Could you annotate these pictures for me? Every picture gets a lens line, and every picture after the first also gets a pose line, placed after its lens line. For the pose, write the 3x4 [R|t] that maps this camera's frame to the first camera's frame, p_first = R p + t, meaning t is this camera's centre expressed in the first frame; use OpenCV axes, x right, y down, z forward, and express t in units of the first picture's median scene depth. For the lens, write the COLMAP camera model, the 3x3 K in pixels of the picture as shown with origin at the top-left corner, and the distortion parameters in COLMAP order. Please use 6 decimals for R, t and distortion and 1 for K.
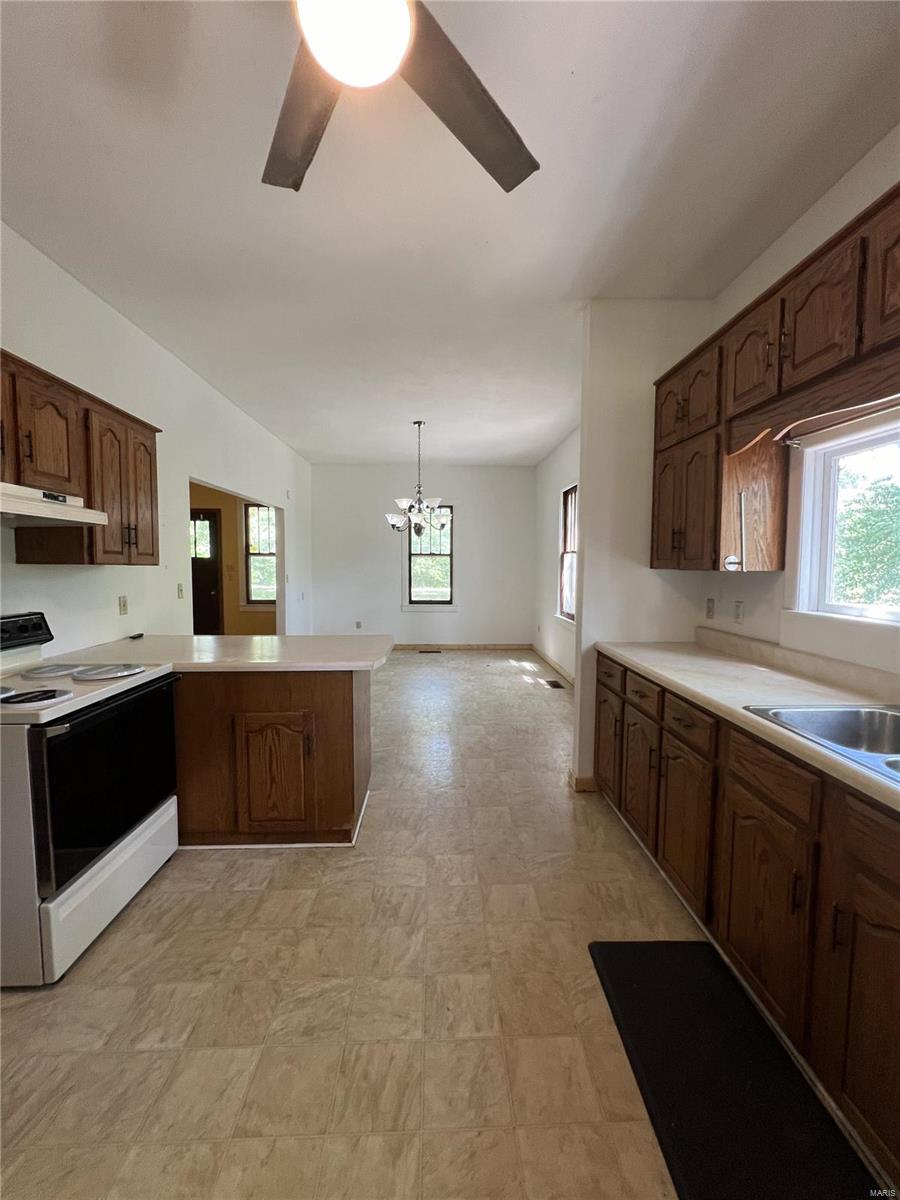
lens RADIAL K [[482.6, 0, 450.6], [0, 482.6, 598.5], [0, 0, 1]] dist [-0.001429, 0.000604]
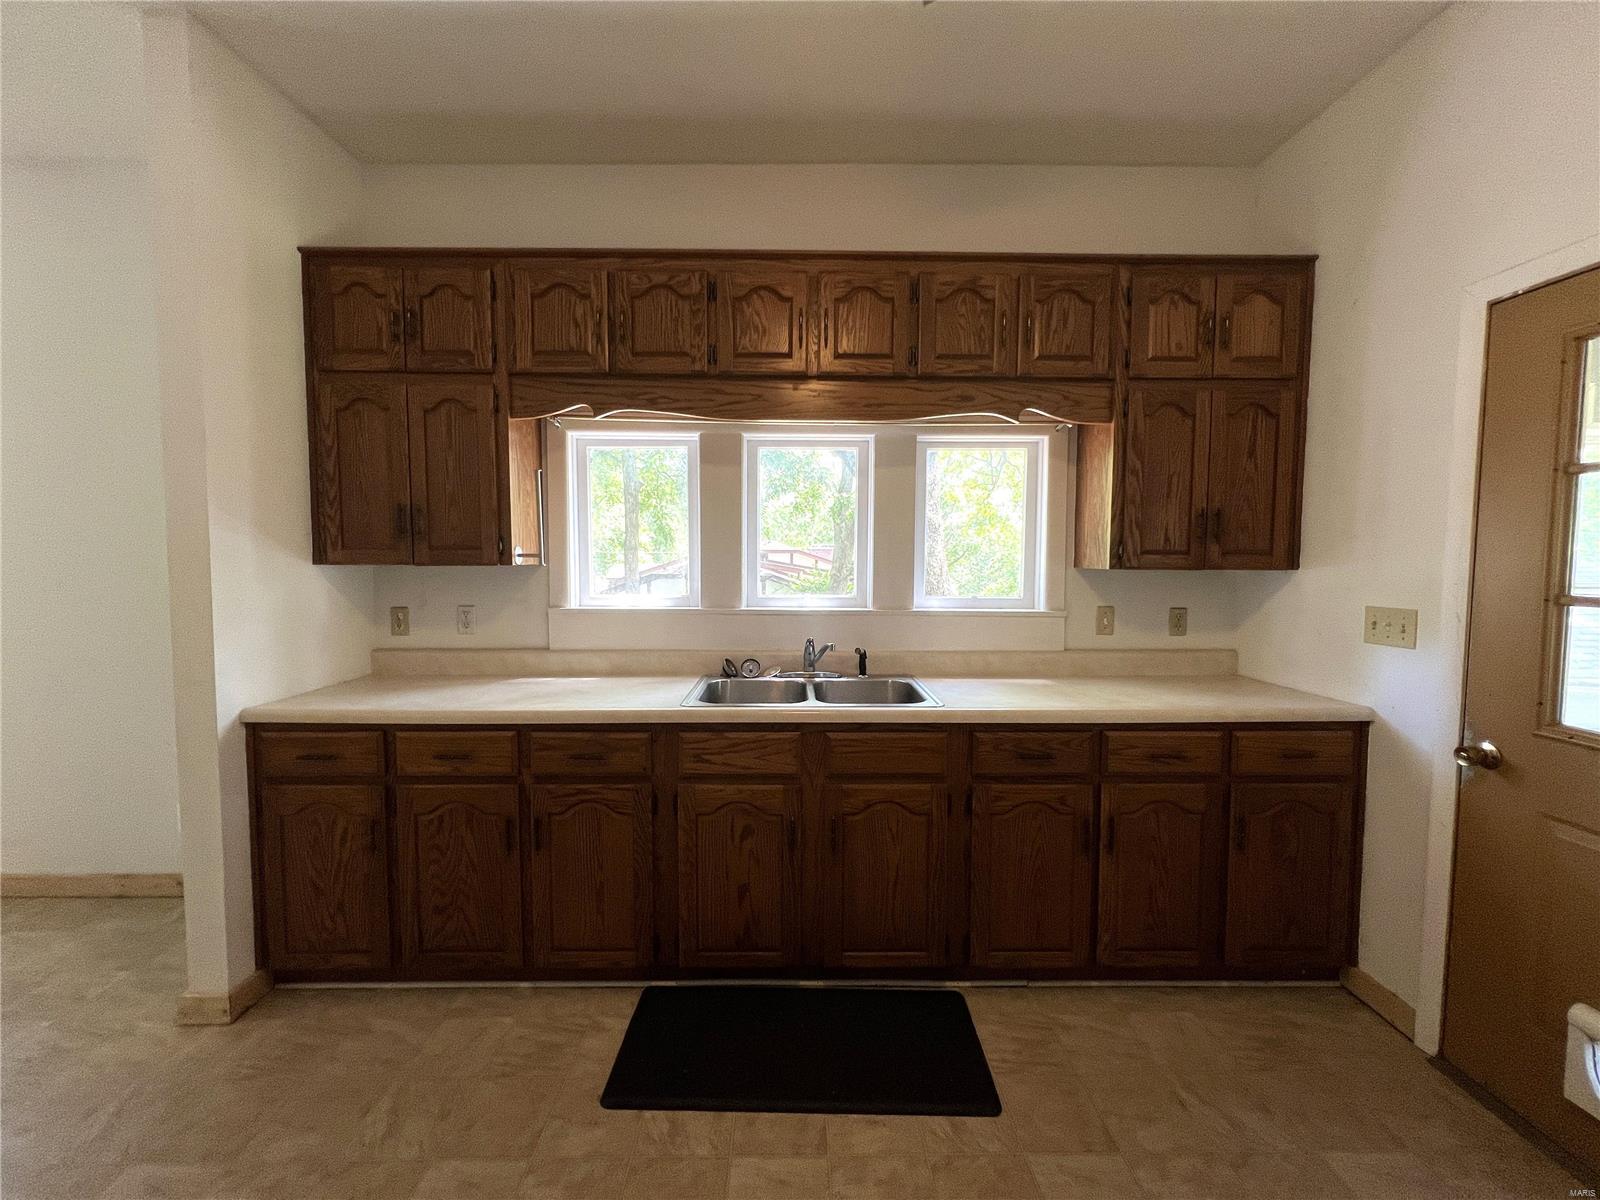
lens RADIAL K [[643.5, 0, 798.6], [0, 643.5, 594.3], [0, 0, 1]] dist [-0.001429, 0.000604]
pose [[0.039389, -0.060707, 0.997378, -0.542764], [0.071314, 0.995778, 0.057793, -0.044125], [-0.996676, 0.068851, 0.043552, 0.591100]]
